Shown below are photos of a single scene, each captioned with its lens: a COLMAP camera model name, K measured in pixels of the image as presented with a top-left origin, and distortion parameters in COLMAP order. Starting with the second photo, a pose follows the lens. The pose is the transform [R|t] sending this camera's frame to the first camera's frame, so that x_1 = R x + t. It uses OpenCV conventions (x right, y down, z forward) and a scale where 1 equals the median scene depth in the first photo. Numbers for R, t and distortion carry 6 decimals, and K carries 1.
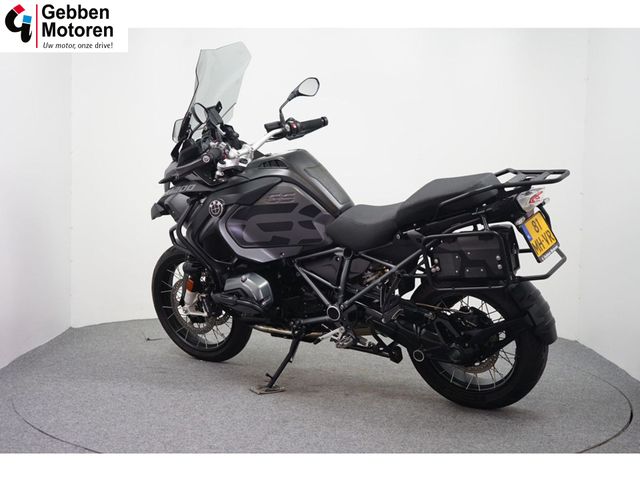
lens RADIAL K [[893.1, 0, 321.4], [0, 893.1, 239.4], [0, 0, 1]] dist [-0.014178, 0.000000]
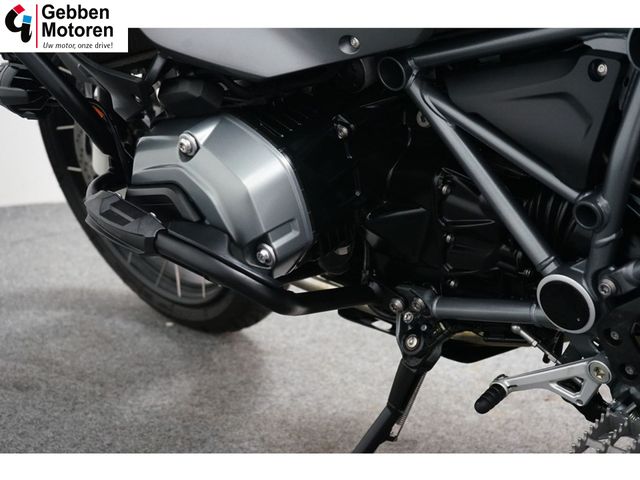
lens RADIAL K [[1059.0, 0, 318.1], [0, 1059.0, 238.8], [0, 0, 1]] dist [-0.001909, 0.000000]
pose [[0.981831, 0.039299, -0.185642, 0.000825], [0.008565, 0.968144, 0.250247, -0.002437], [0.189562, -0.247290, 0.950218, 0.727132]]
